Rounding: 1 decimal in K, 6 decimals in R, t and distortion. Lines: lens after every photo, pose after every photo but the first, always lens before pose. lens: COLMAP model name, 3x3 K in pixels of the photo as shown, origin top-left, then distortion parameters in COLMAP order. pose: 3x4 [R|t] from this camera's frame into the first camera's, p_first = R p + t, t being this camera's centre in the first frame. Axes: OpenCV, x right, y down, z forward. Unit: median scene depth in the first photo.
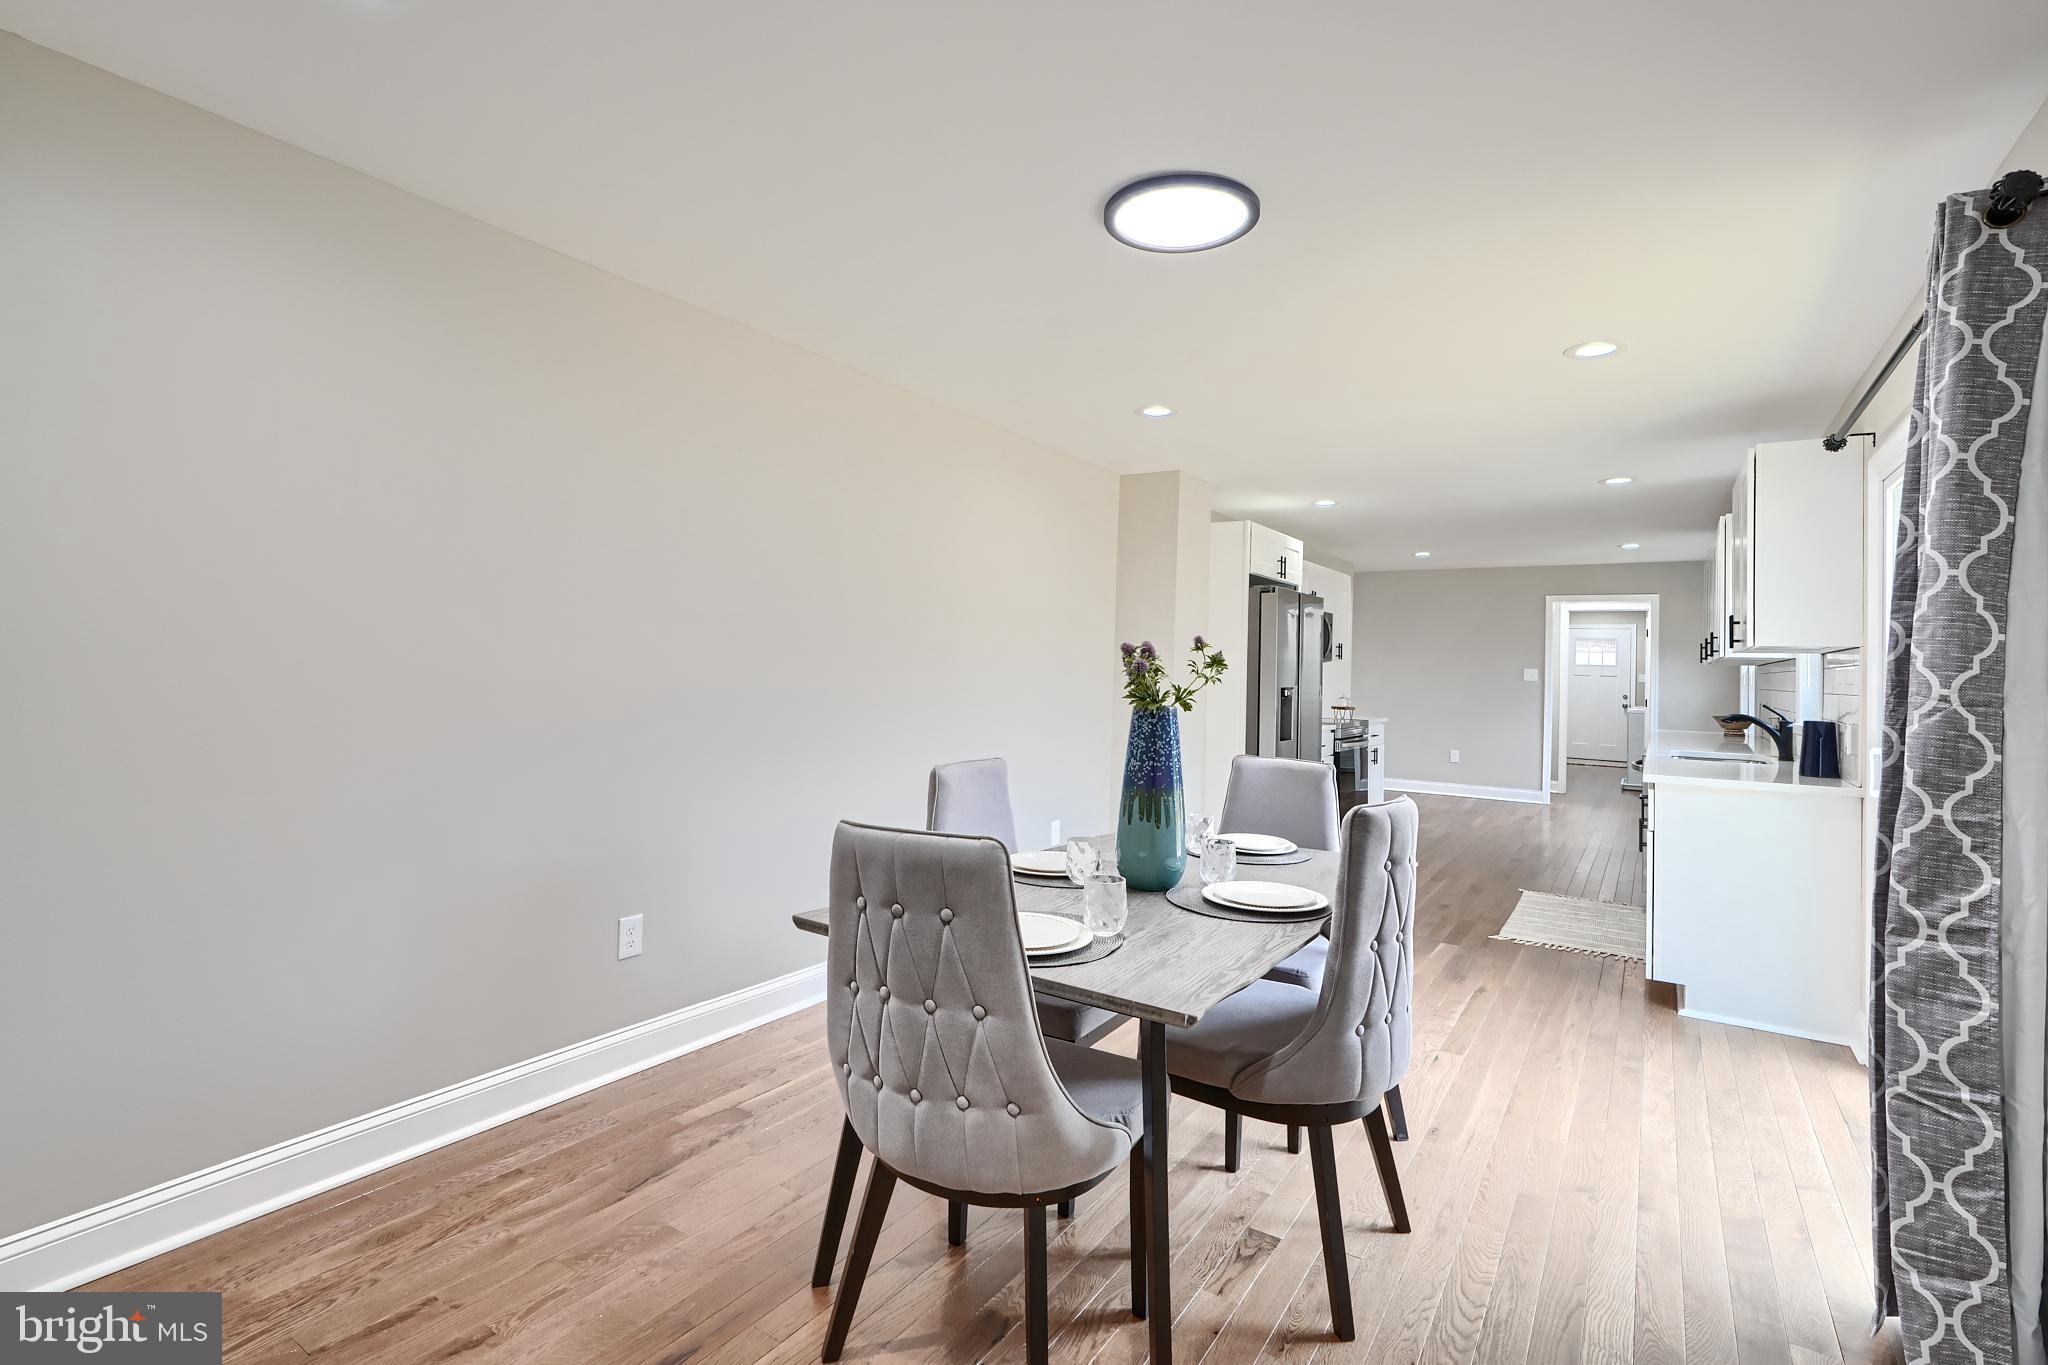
lens RADIAL K [[955.5, 0, 1023.8], [0, 955.5, 638.9], [0, 0, 1]] dist [0.001164, 0.000002]
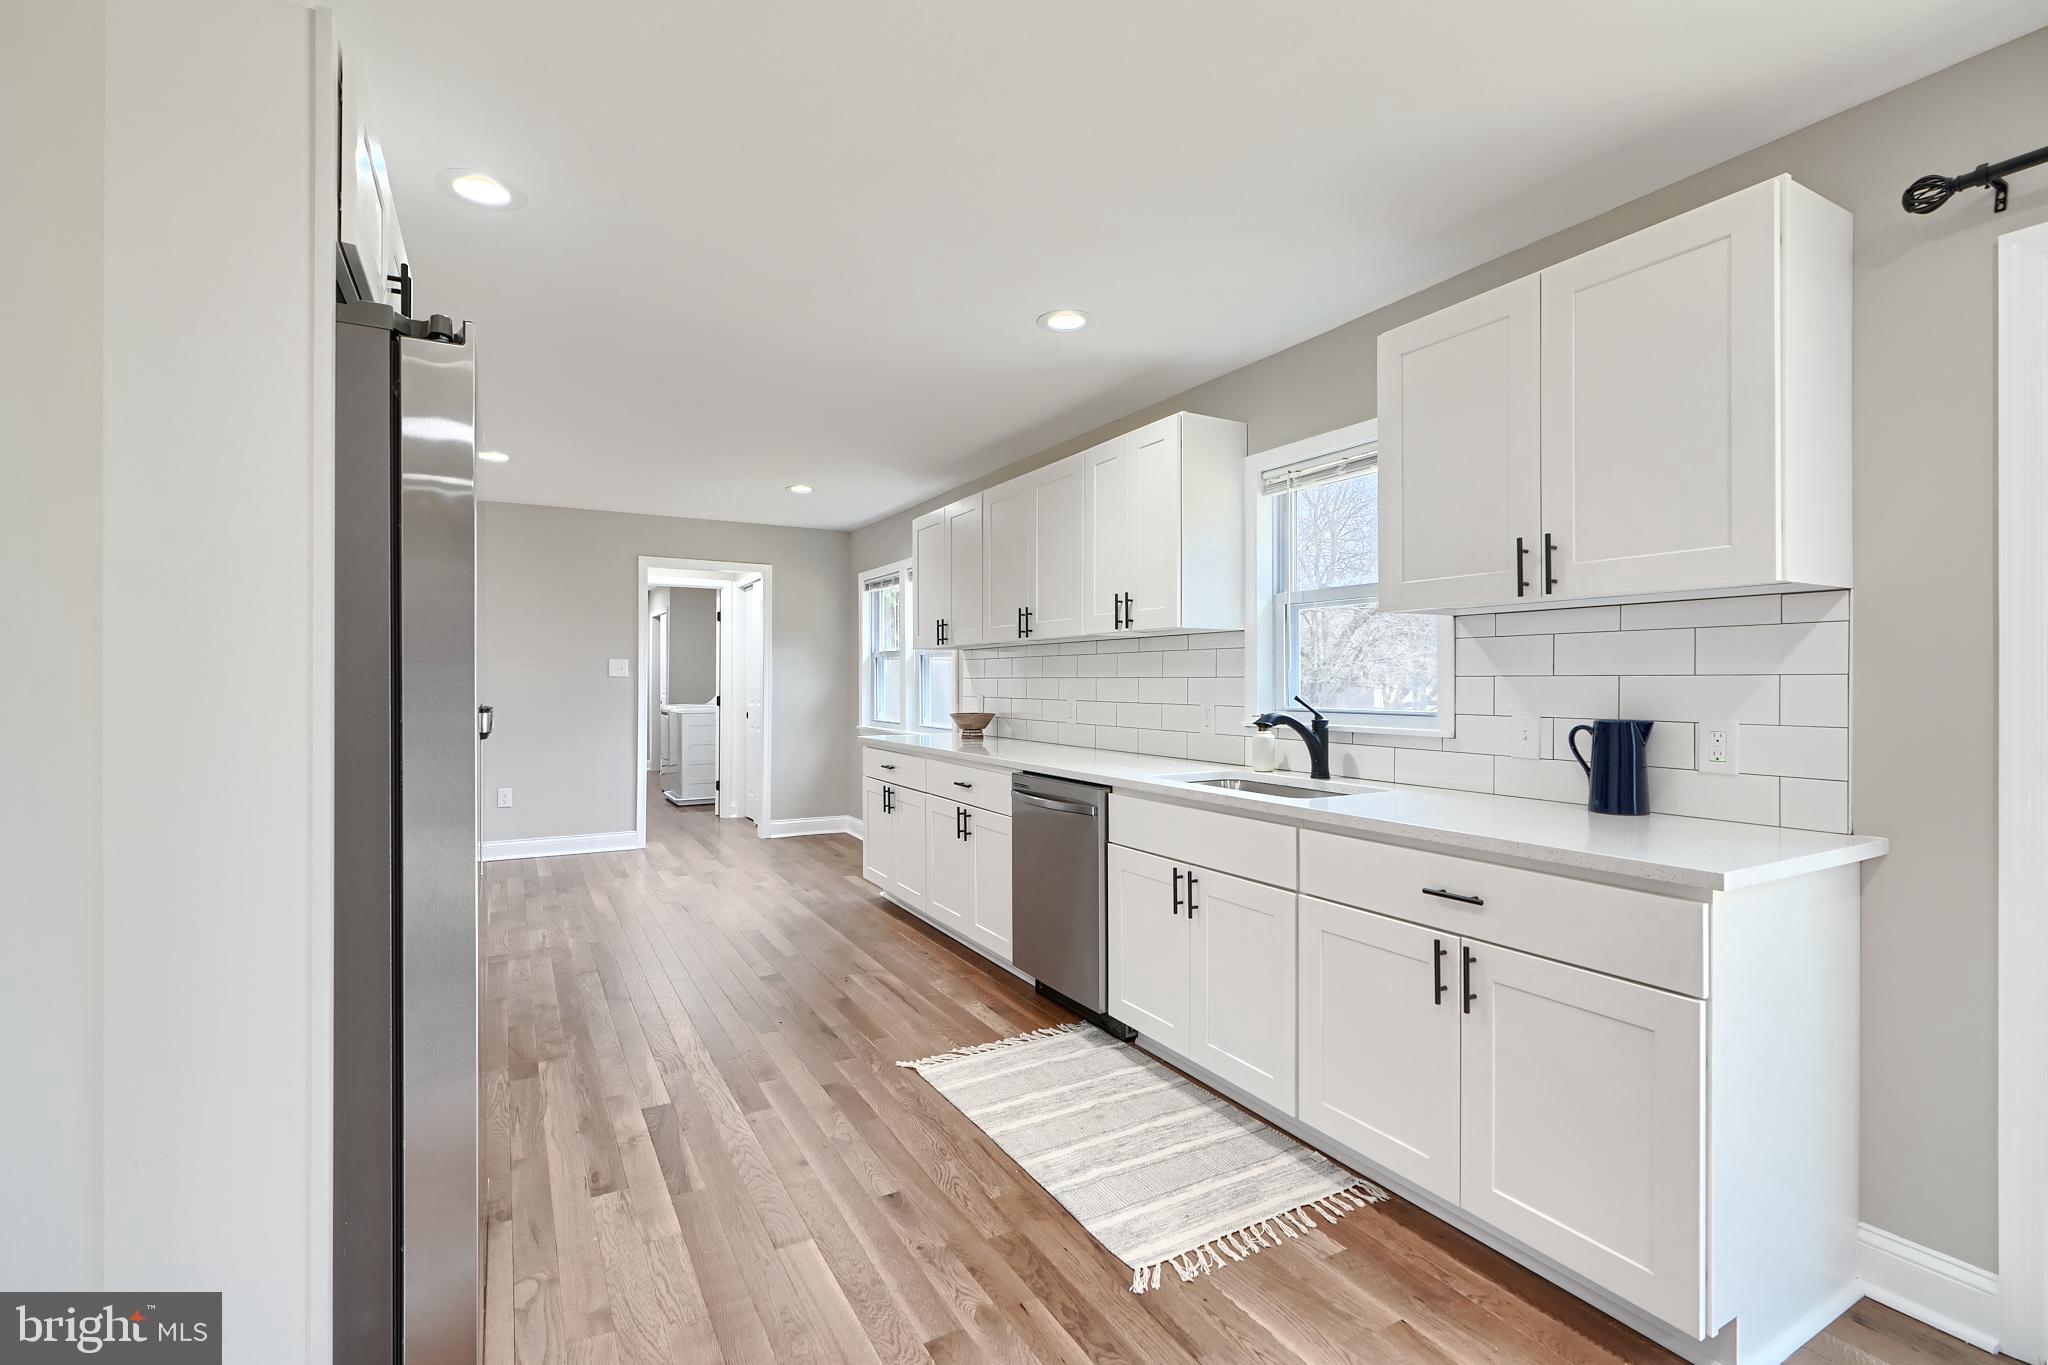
lens RADIAL K [[903.2, 0, 1024.0], [0, 903.2, 682.5], [0, 0, 1]] dist [0.001186, 0.000251]
pose [[0.443988, -0.025124, 0.895680, 0.242237], [-0.018254, 0.999146, 0.037075, 0.077039], [-0.895847, -0.032811, 0.443150, 1.688237]]
